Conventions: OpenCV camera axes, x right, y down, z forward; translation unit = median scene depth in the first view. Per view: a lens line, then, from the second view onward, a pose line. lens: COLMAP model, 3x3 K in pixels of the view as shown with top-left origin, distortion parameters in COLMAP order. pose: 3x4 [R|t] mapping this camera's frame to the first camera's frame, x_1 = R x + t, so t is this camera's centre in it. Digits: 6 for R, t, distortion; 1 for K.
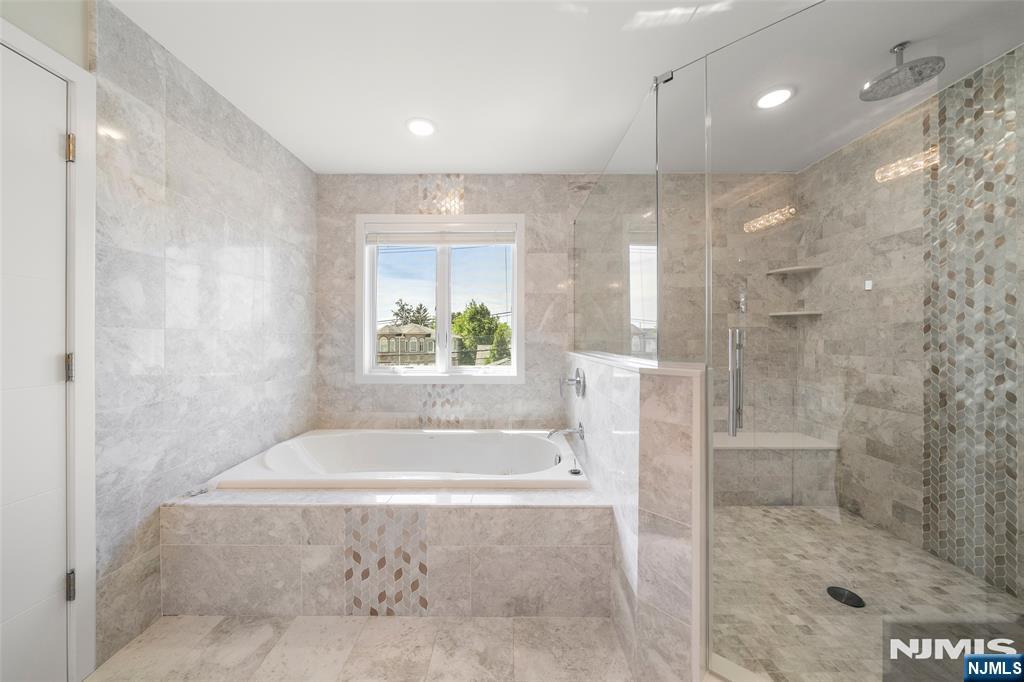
lens RADIAL K [[353.9, 0, 508.0], [0, 353.9, 336.7], [0, 0, 1]] dist [0.000000, 0.000494]
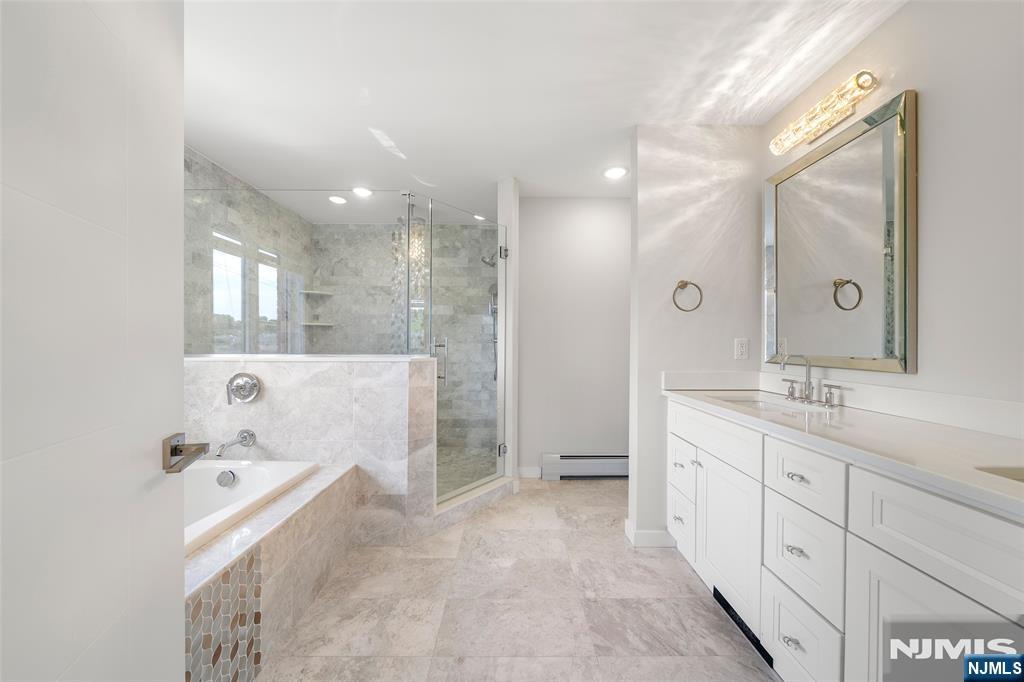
lens RADIAL K [[353.9, 0, 509.1], [0, 353.9, 343.7], [0, 0, 1]] dist [0.000000, 0.000494]
pose [[0.005368, -0.003110, 0.999981, -0.705964], [-0.004848, 0.999983, 0.003136, 0.004837], [-0.999974, -0.004864, 0.005352, 0.270990]]
